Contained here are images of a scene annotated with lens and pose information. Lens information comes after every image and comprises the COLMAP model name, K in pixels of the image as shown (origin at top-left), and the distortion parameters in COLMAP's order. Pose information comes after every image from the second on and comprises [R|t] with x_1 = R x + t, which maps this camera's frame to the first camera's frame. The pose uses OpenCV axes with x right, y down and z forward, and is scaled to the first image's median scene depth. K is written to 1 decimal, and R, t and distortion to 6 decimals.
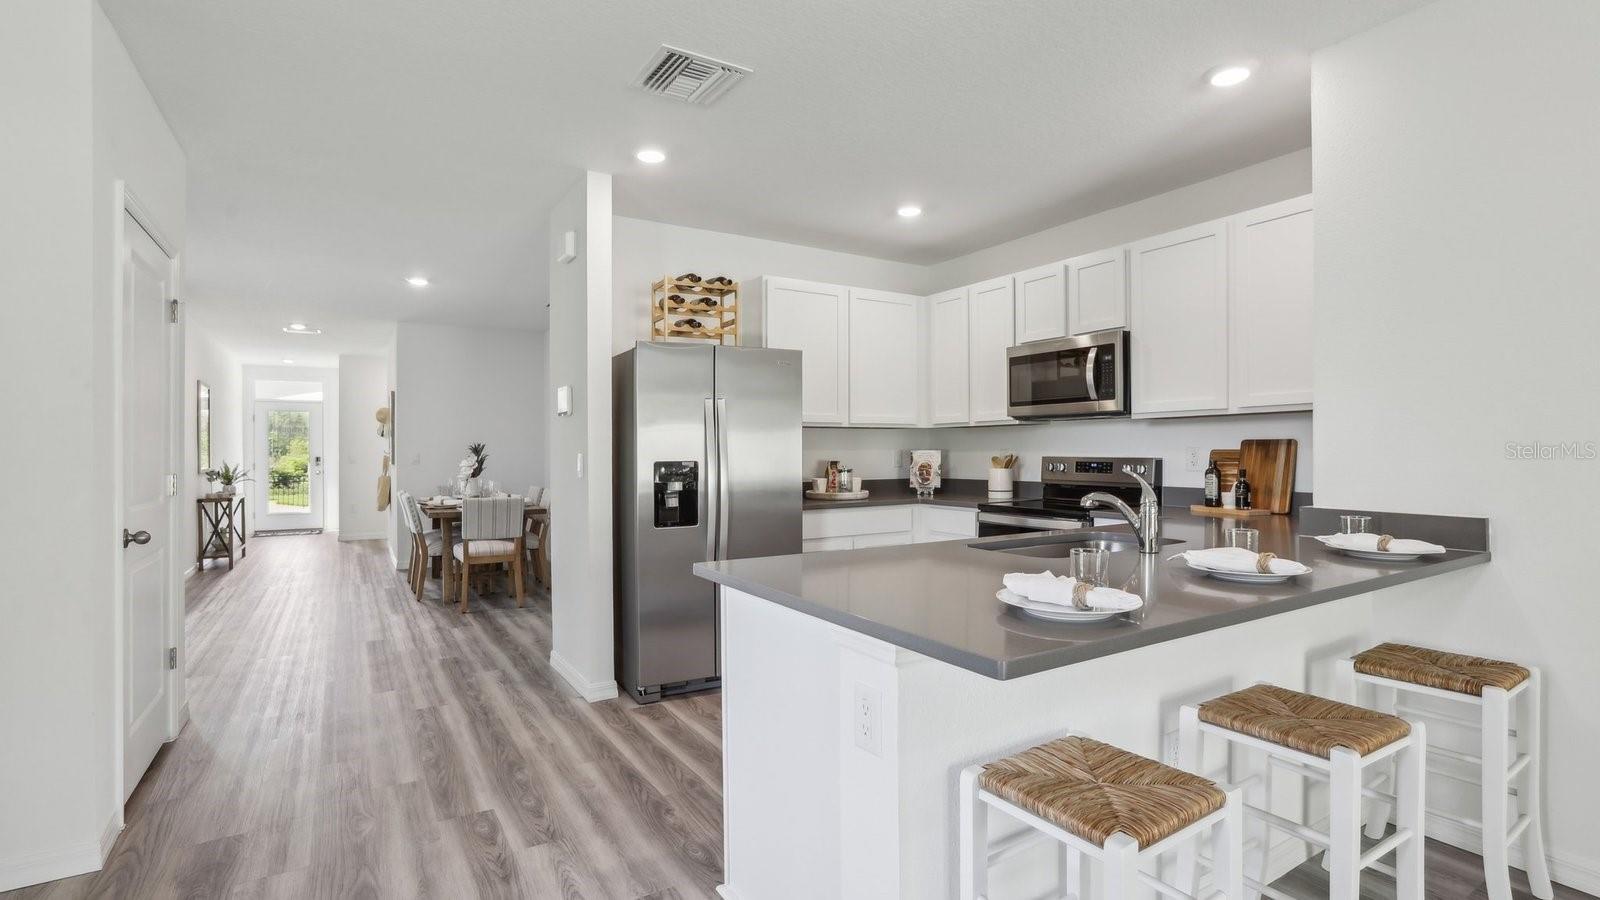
lens RADIAL K [[757.2, 0, 796.5], [0, 757.2, 459.1], [0, 0, 1]] dist [-0.044330, 0.018077]
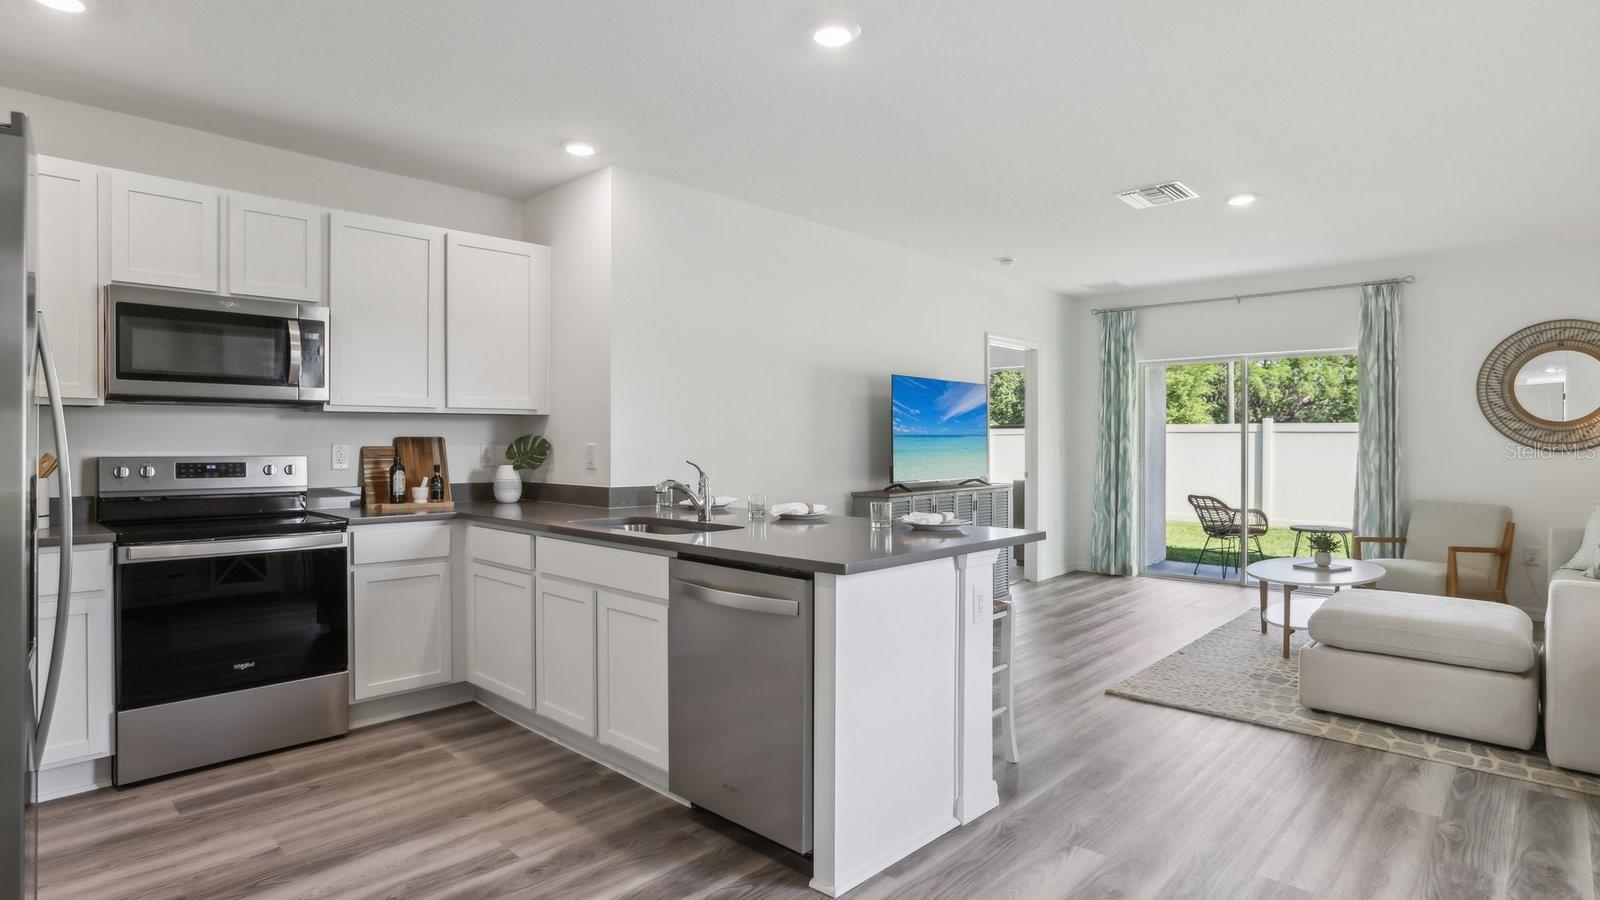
lens RADIAL K [[828.3, 0, 801.9], [0, 828.3, 445.3], [0, 0, 1]] dist [-0.038251, 0.017862]
pose [[-0.270256, 0.004530, 0.962778, -0.529344], [0.013983, 0.999902, -0.000779, -0.004647], [-0.962687, 0.013252, -0.270293, 0.633417]]
